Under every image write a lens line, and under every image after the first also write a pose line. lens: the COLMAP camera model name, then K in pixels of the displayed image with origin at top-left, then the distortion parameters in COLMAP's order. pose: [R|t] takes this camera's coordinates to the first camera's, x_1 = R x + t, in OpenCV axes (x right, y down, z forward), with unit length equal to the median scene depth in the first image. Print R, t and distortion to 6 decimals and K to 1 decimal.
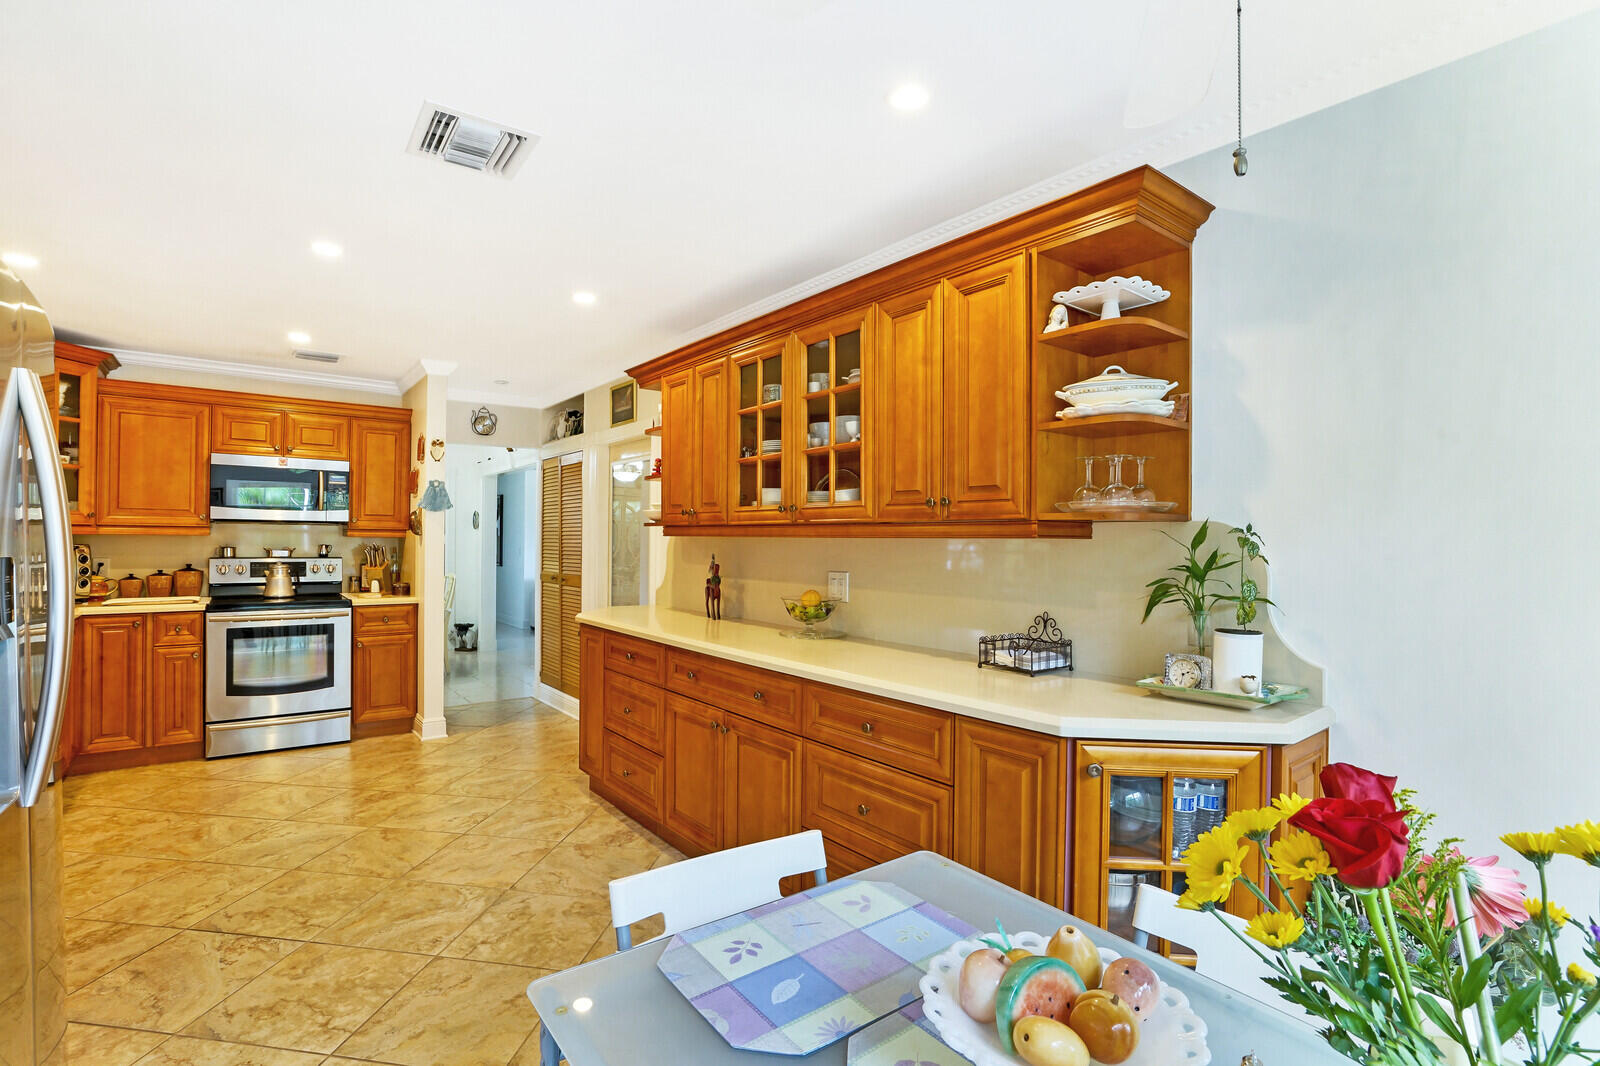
lens RADIAL K [[752.0, 0, 784.8], [0, 752.0, 547.7], [0, 0, 1]] dist [-0.050233, 0.019389]
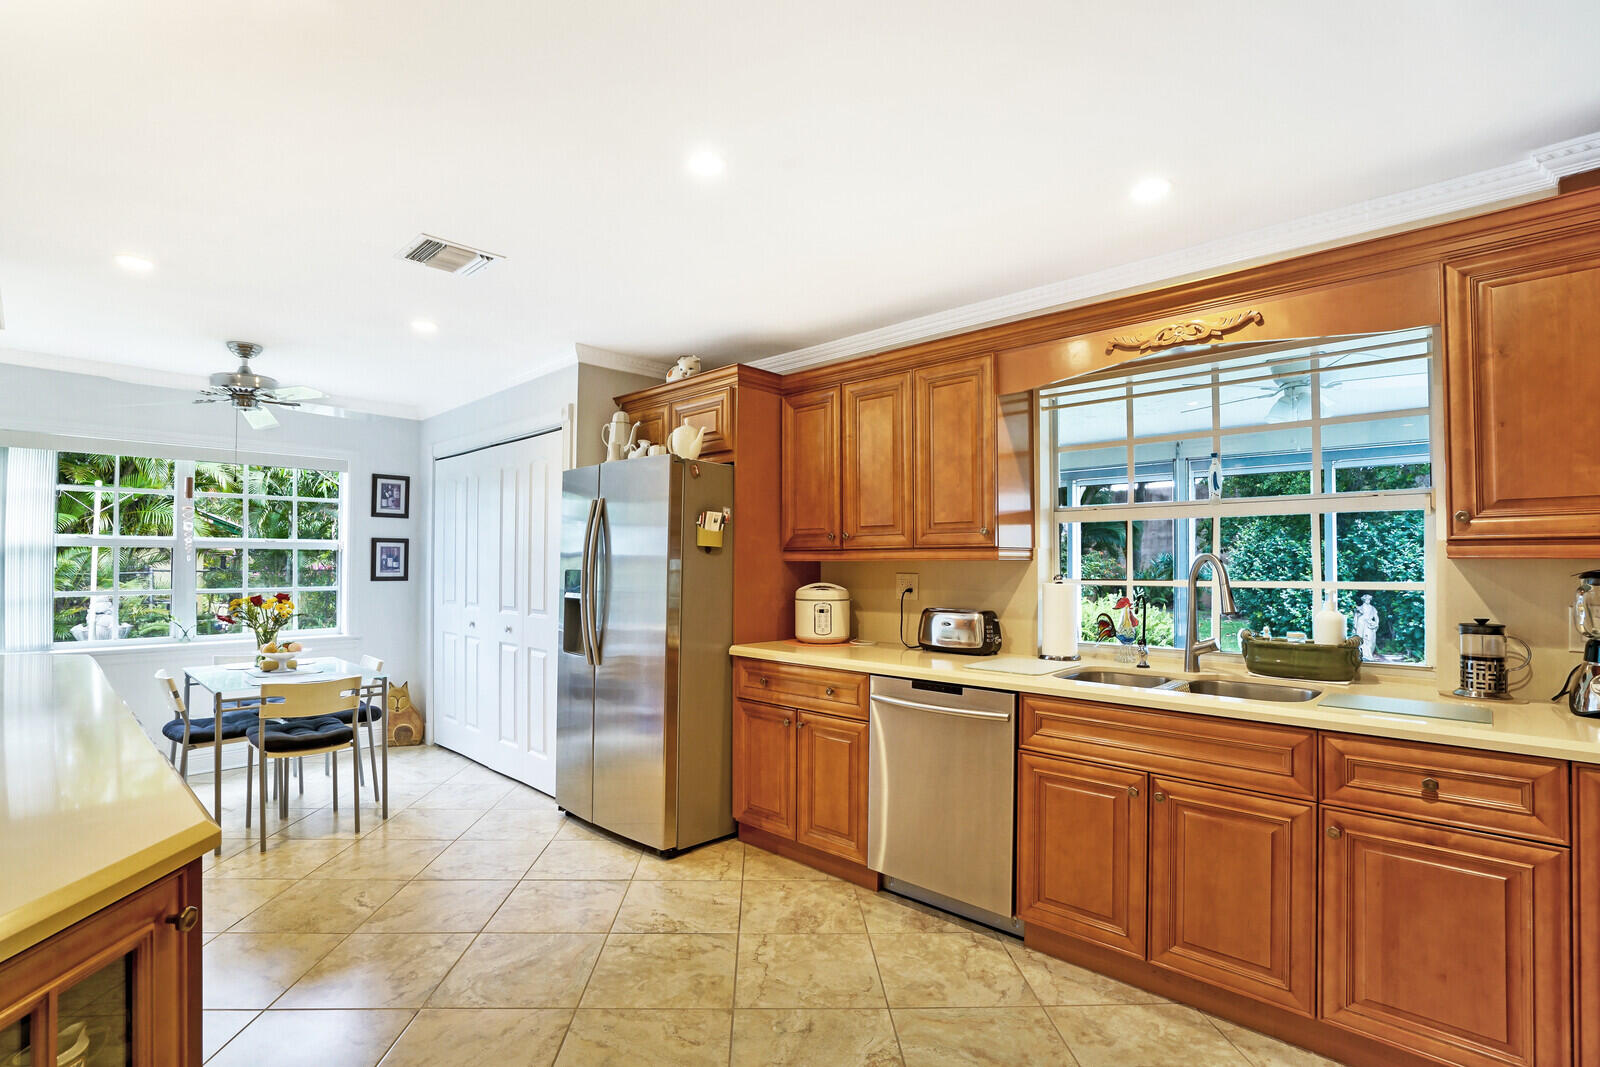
lens RADIAL K [[752.0, 0, 784.8], [0, 752.0, 548.2], [0, 0, 1]] dist [-0.050233, 0.019389]
pose [[-0.986836, -0.014556, -0.161070, -0.651123], [-0.012281, 0.999810, -0.015111, -0.020563], [0.161259, -0.012934, -0.986827, 1.926821]]
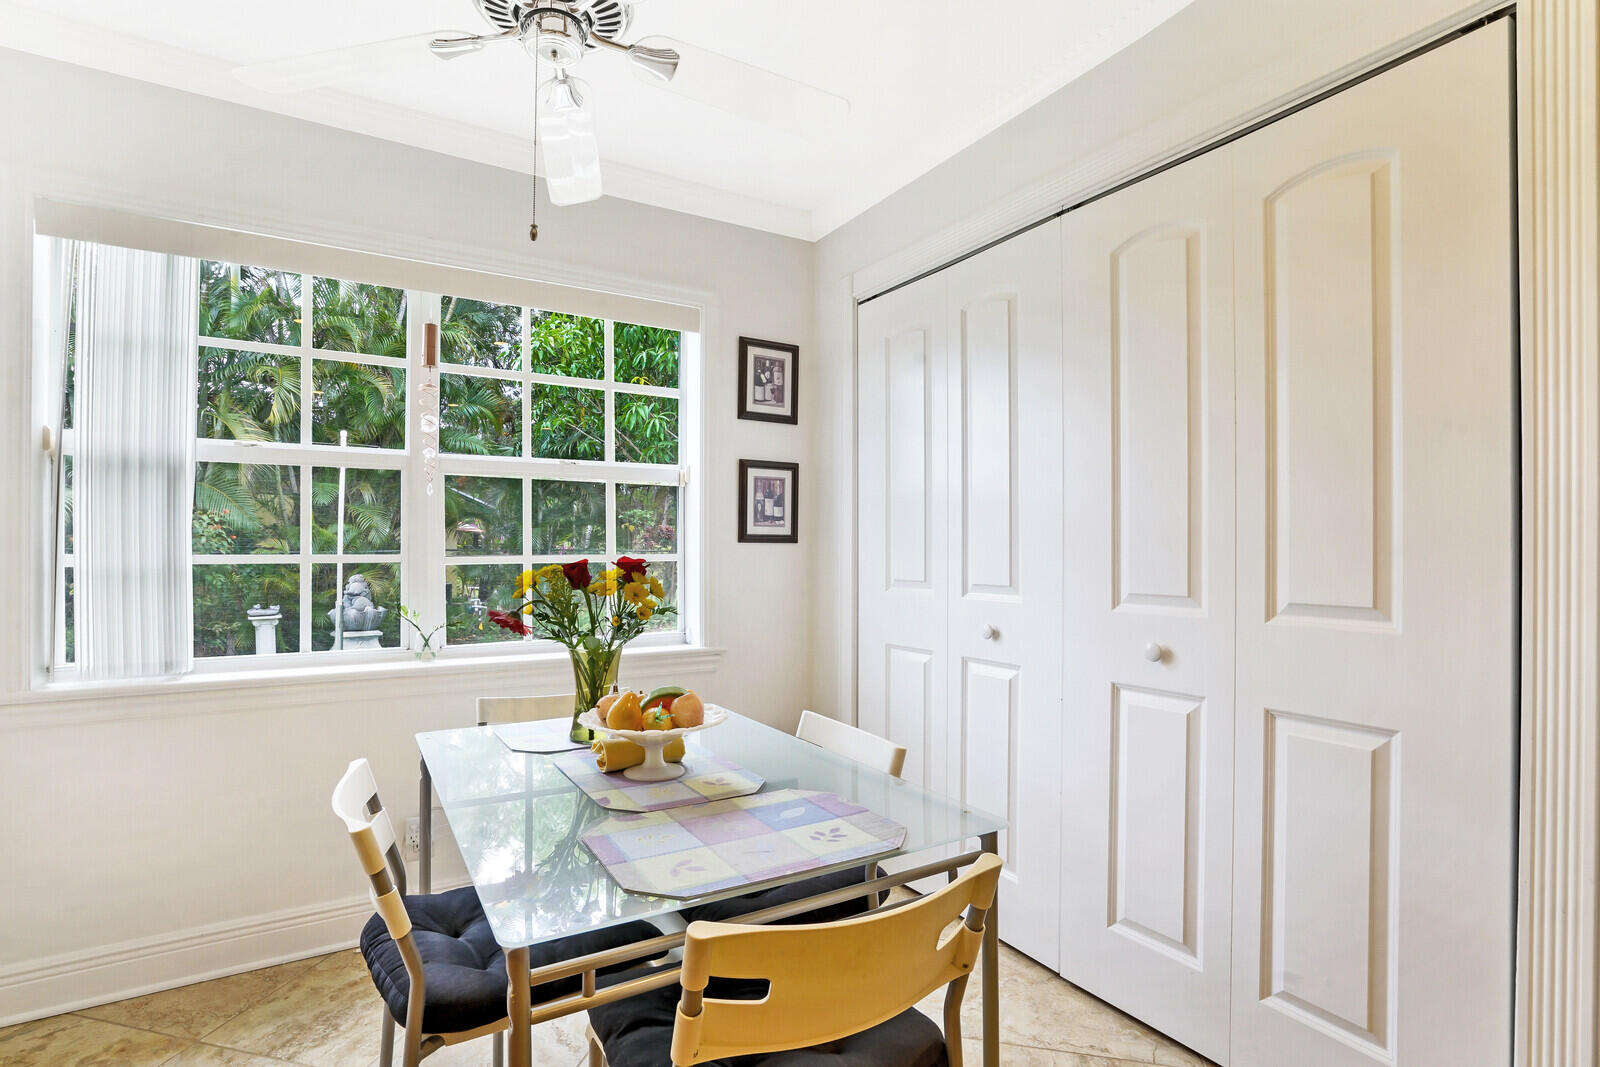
lens RADIAL K [[781.8, 0, 795.6], [0, 781.8, 540.4], [0, 0, 1]] dist [-0.044207, 0.000558]
pose [[-0.995890, -0.008006, 0.090216, -0.042403], [-0.007999, 0.999968, 0.000442, 0.048341], [-0.090217, -0.000282, -0.995922, 0.841505]]
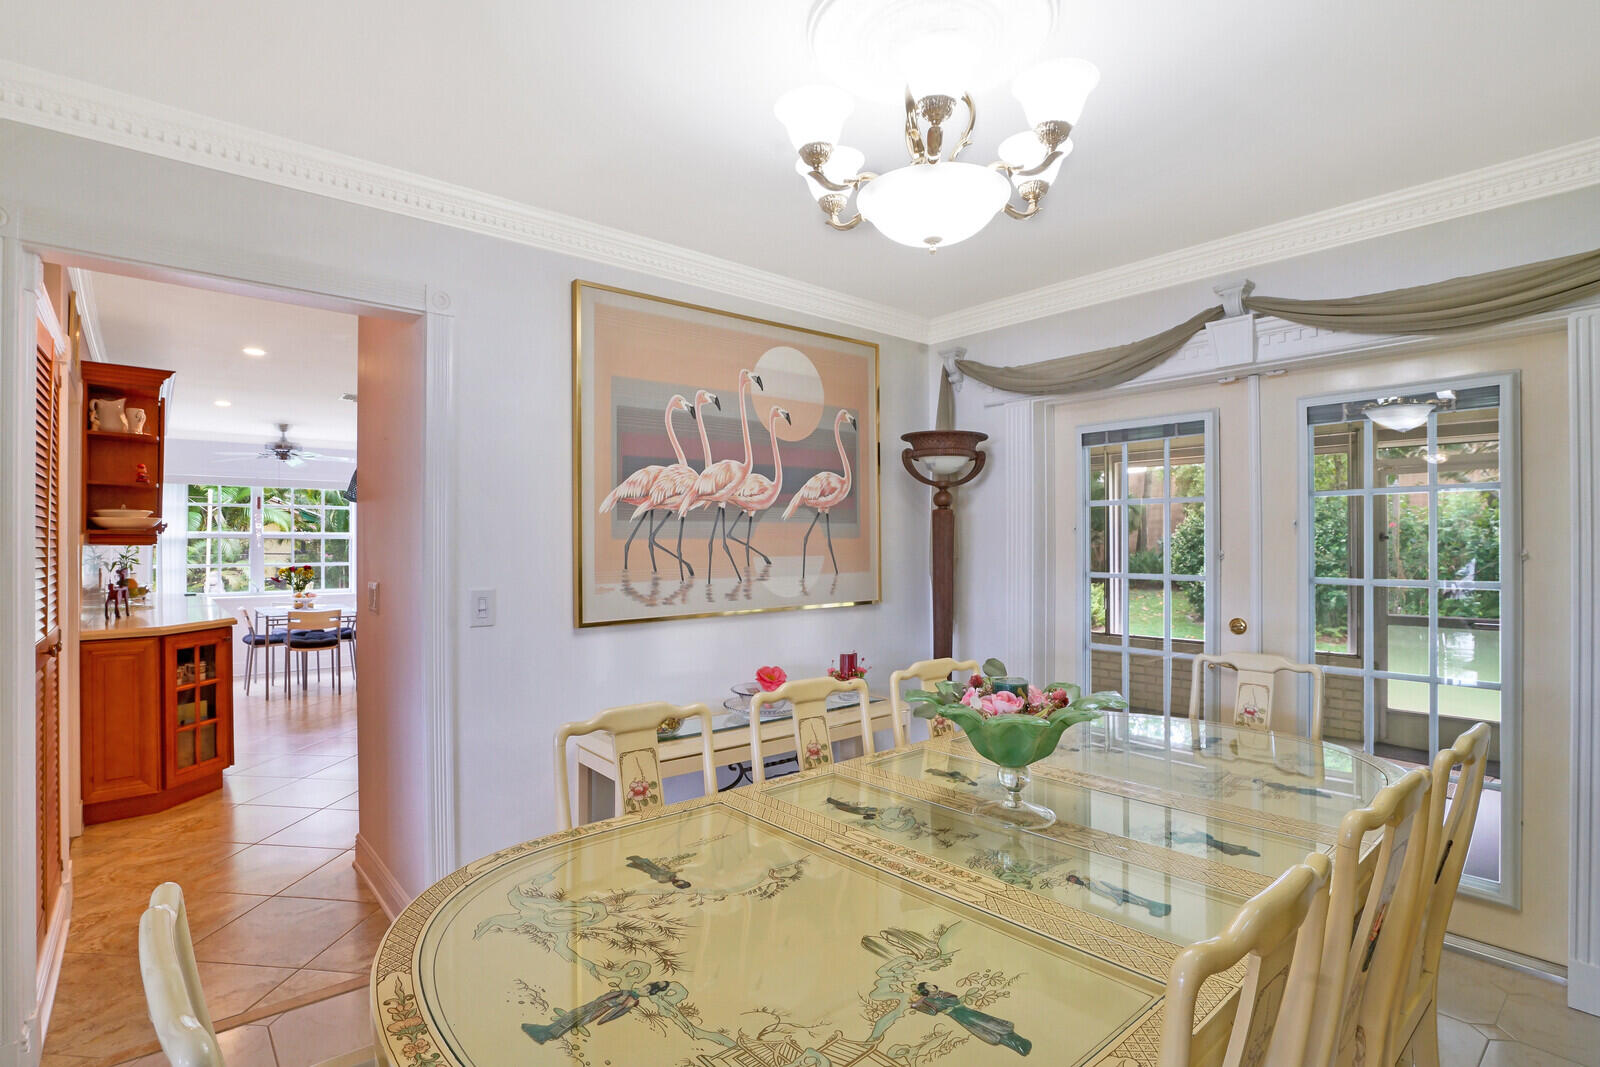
lens RADIAL K [[752.0, 0, 784.8], [0, 752.0, 548.2], [0, 0, 1]] dist [-0.050233, 0.019389]
pose [[-0.998431, -0.012536, -0.054566, -1.450114], [-0.012911, 0.999895, 0.006522, -0.039960], [0.054479, 0.007216, -0.998489, 3.009982]]
